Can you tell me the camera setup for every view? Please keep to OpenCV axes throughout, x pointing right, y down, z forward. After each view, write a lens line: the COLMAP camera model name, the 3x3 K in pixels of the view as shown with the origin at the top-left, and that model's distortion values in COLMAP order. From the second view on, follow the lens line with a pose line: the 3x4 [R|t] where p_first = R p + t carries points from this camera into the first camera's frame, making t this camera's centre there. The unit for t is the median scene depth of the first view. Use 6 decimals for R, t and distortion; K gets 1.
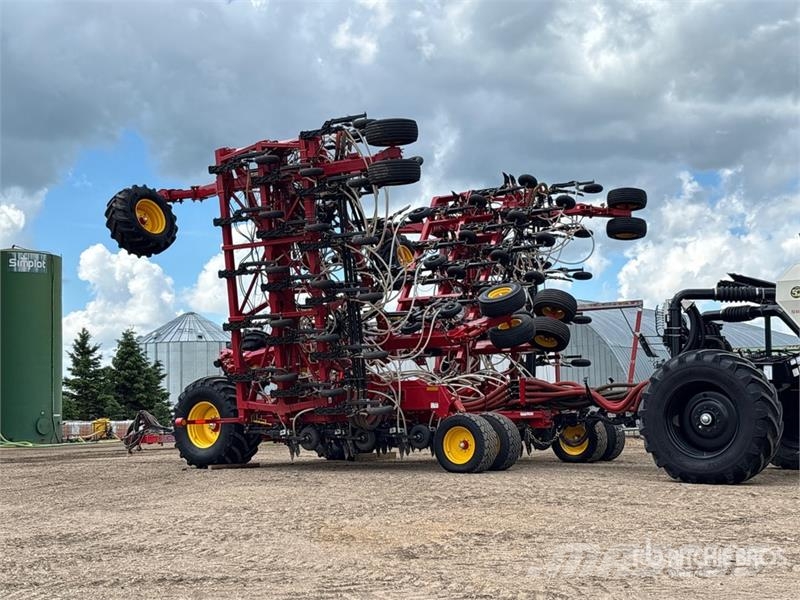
lens RADIAL K [[1244.9, 0, 395.7], [0, 1244.9, 298.6], [0, 0, 1]] dist [0.109045, 0.000000]
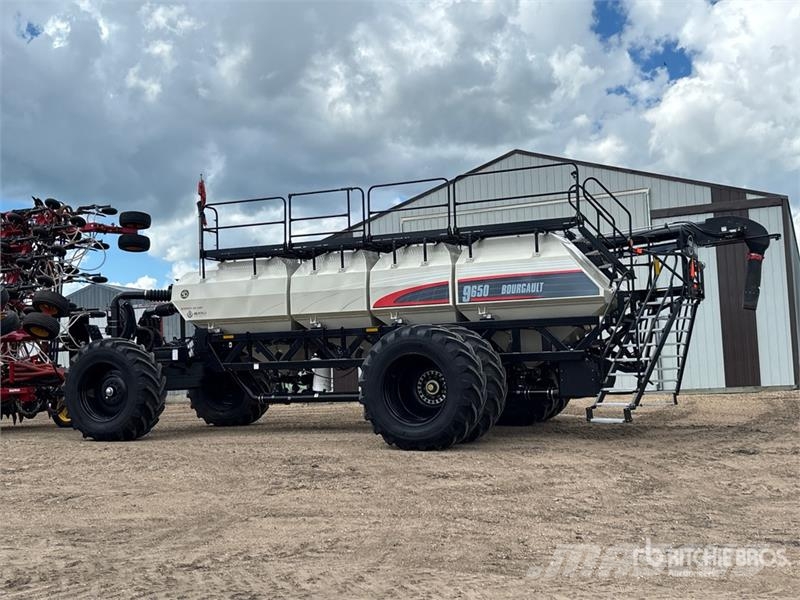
lens RADIAL K [[981.5, 0, 402.0], [0, 981.5, 297.6], [0, 0, 1]] dist [0.022806, 0.000000]
pose [[0.967426, -0.002741, 0.253138, 0.219961], [0.001769, 0.999990, 0.004069, -0.003917], [-0.253146, -0.003489, 0.967422, -0.050442]]
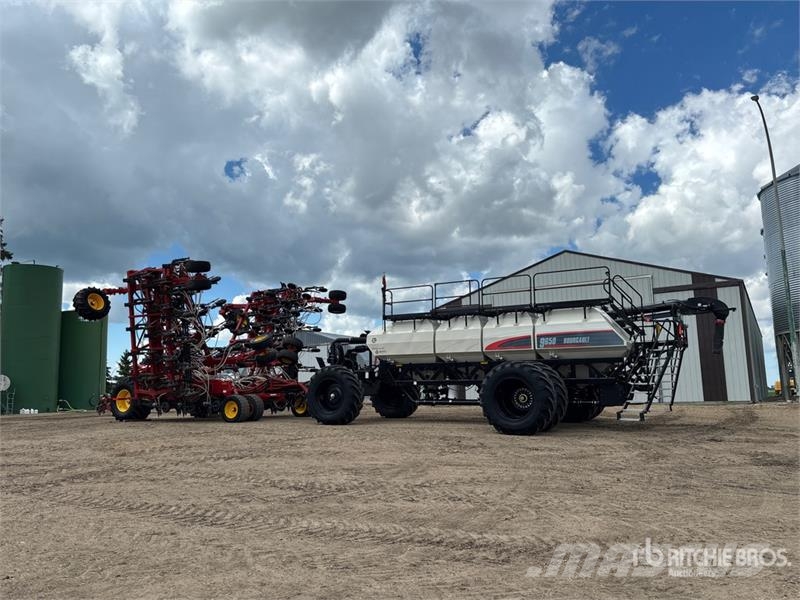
lens RADIAL K [[639.8, 0, 401.7], [0, 639.8, 298.4], [0, 0, 1]] dist [-0.004079, -0.021602]
pose [[0.991417, 0.013364, 0.130050, 0.170605], [-0.006069, 0.998394, -0.056333, -0.012893], [-0.130594, 0.055061, 0.989906, -0.133850]]
